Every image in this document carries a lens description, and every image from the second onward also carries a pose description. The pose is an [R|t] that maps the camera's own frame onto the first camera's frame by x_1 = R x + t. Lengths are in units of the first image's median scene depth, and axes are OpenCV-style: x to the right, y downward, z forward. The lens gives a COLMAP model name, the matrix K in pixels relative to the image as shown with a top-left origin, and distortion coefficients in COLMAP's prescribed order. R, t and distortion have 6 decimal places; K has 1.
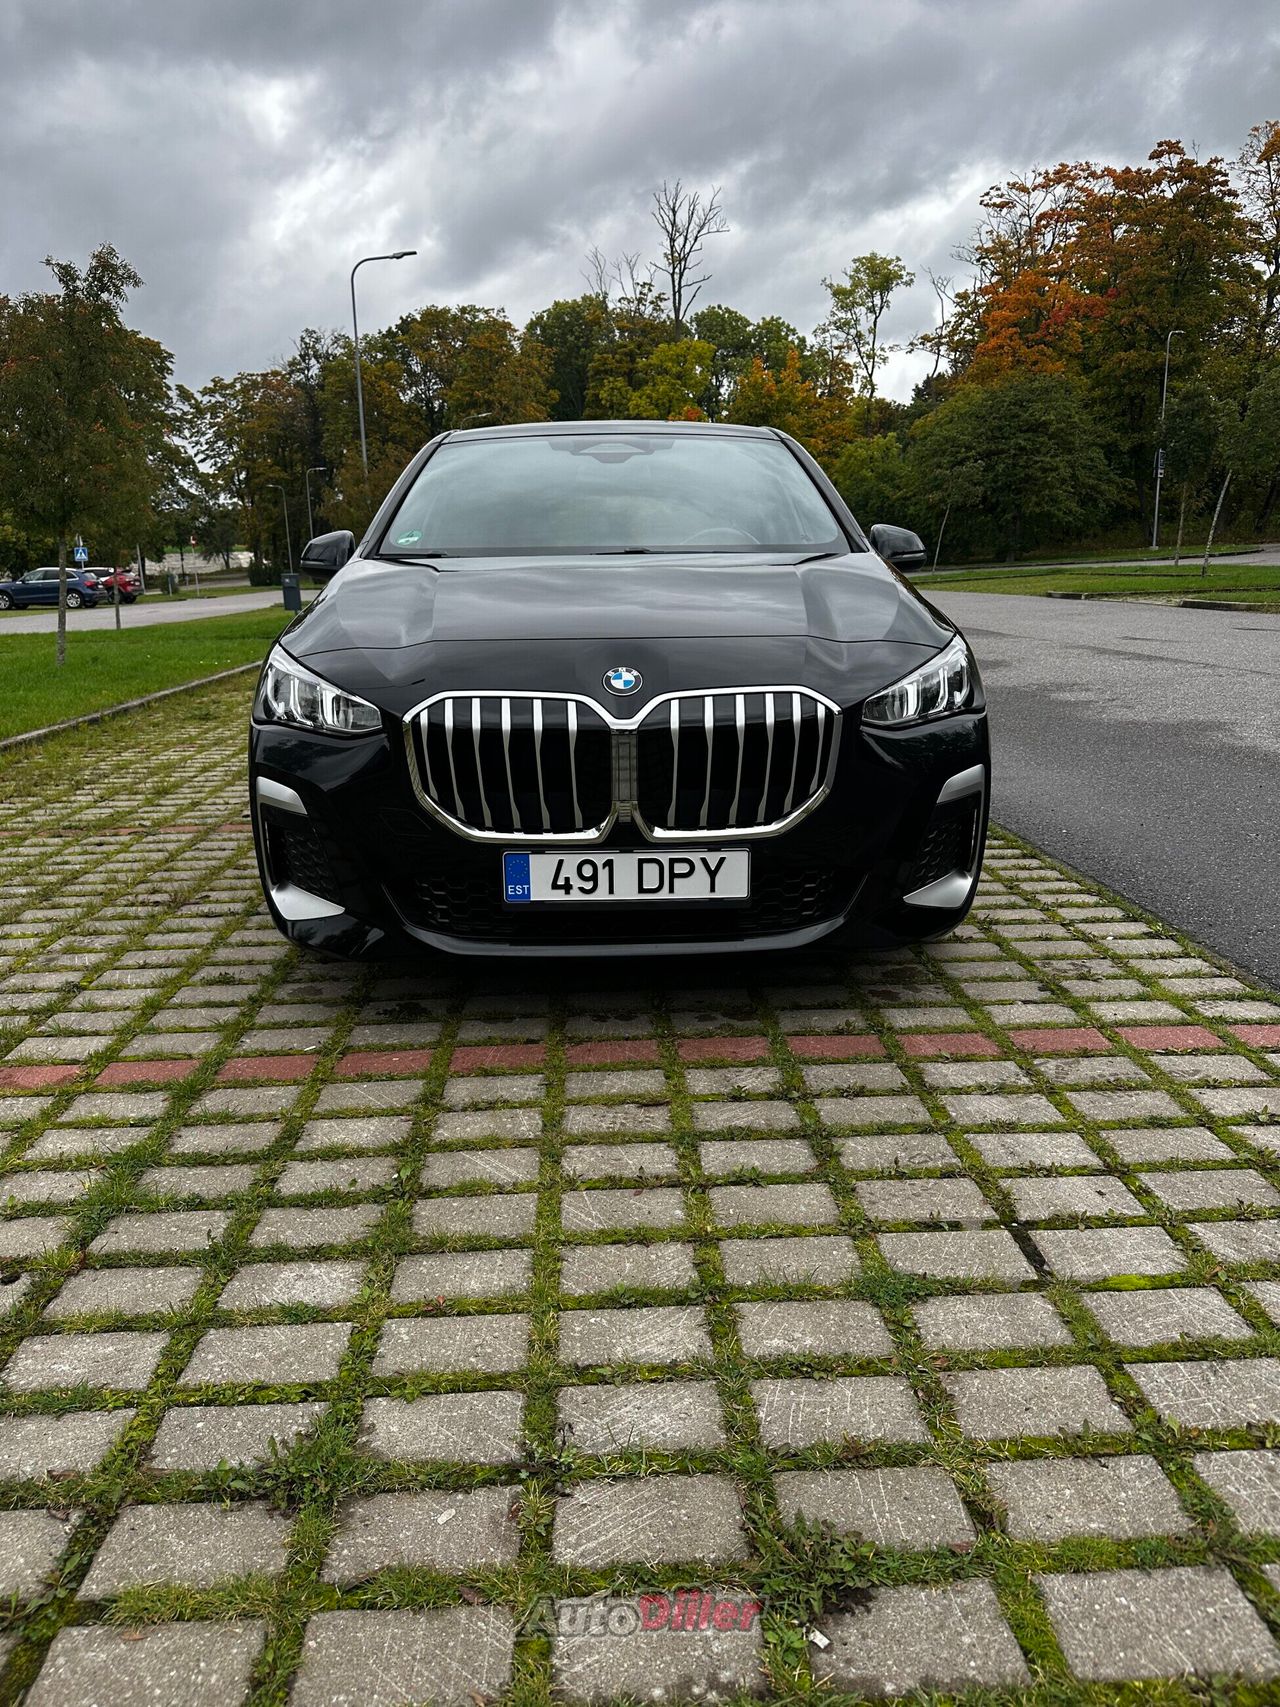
lens RADIAL K [[1184.6, 0, 632.0], [0, 1184.6, 760.6], [0, 0, 1]] dist [0.068289, -0.077543]
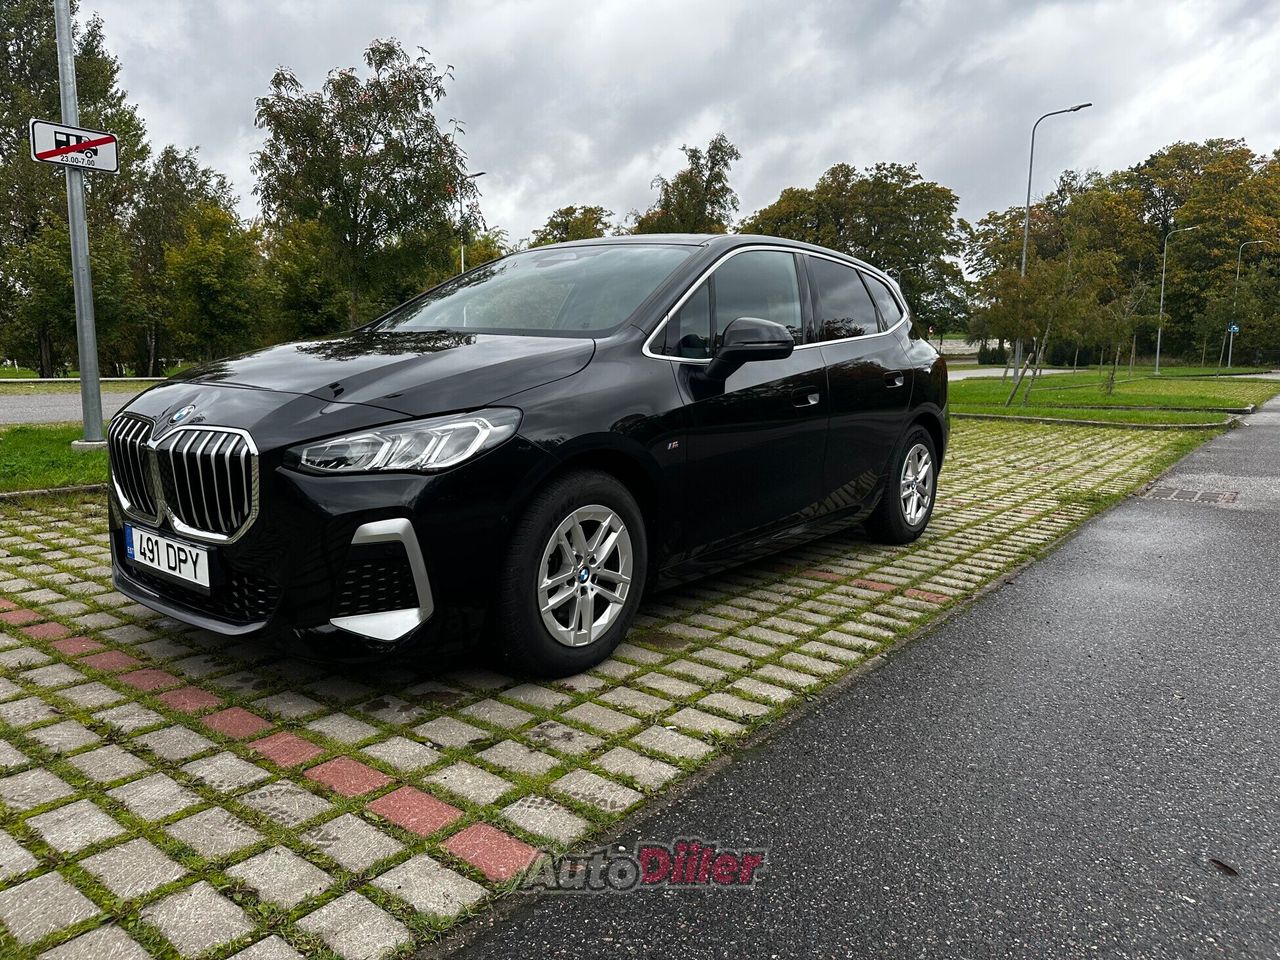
lens RADIAL K [[888.3, 0, 660.1], [0, 888.3, 413.4], [0, 0, 1]] dist [0.068289, -0.077543]
pose [[0.786041, 0.083313, -0.612534, 1.080051], [-0.137605, 0.989597, -0.041985, -0.101214], [0.602664, 0.117290, 0.789328, 0.495112]]
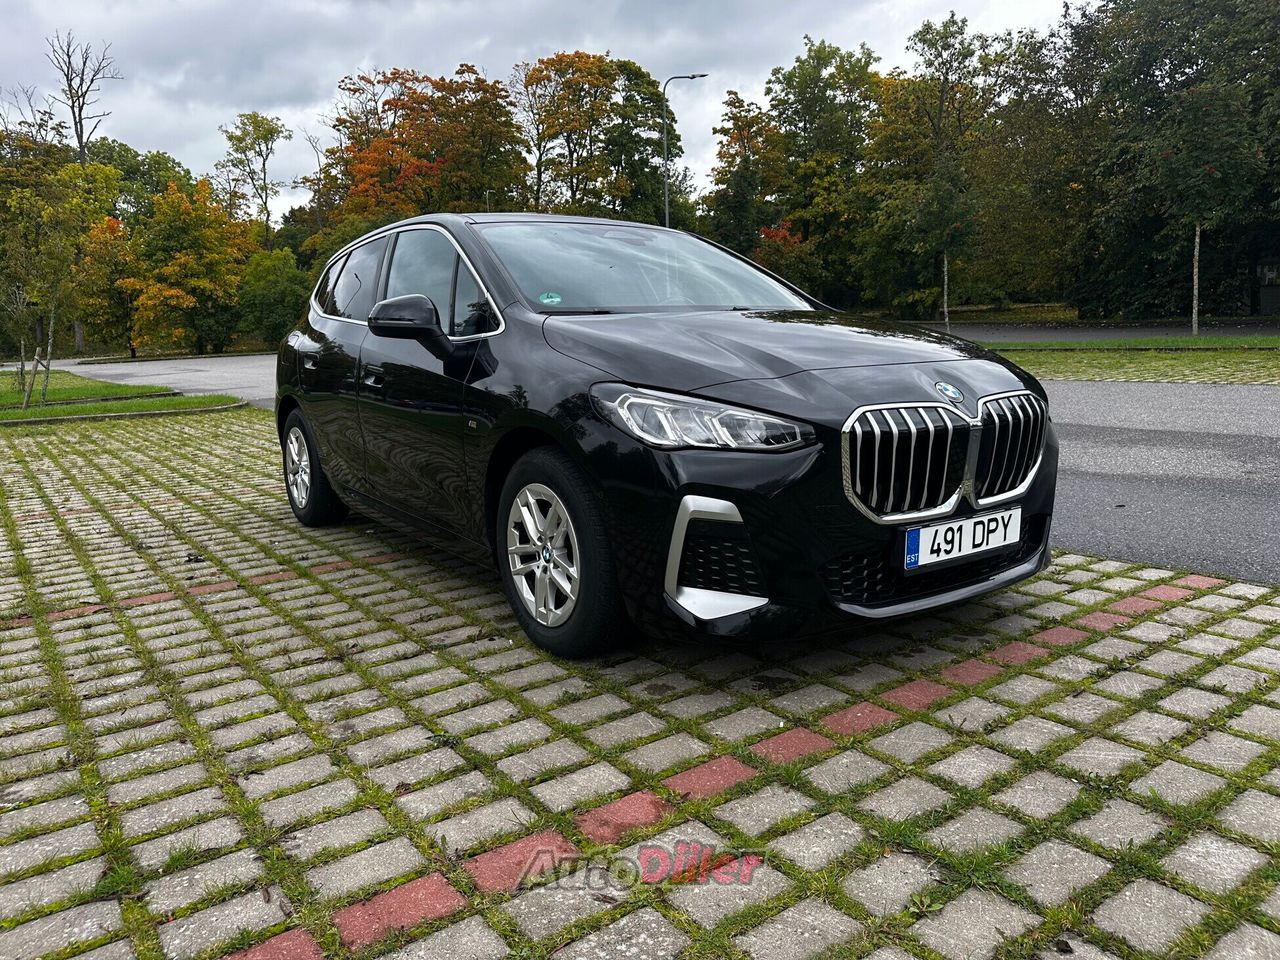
lens RADIAL K [[885.6, 0, 611.8], [0, 885.6, 431.5], [0, 0, 1]] dist [0.055425, -0.069845]
pose [[0.843423, -0.066680, 0.533096, -0.865503], [0.103277, 0.993885, -0.039081, -0.021970], [-0.527230, 0.088018, 0.845152, 0.349667]]
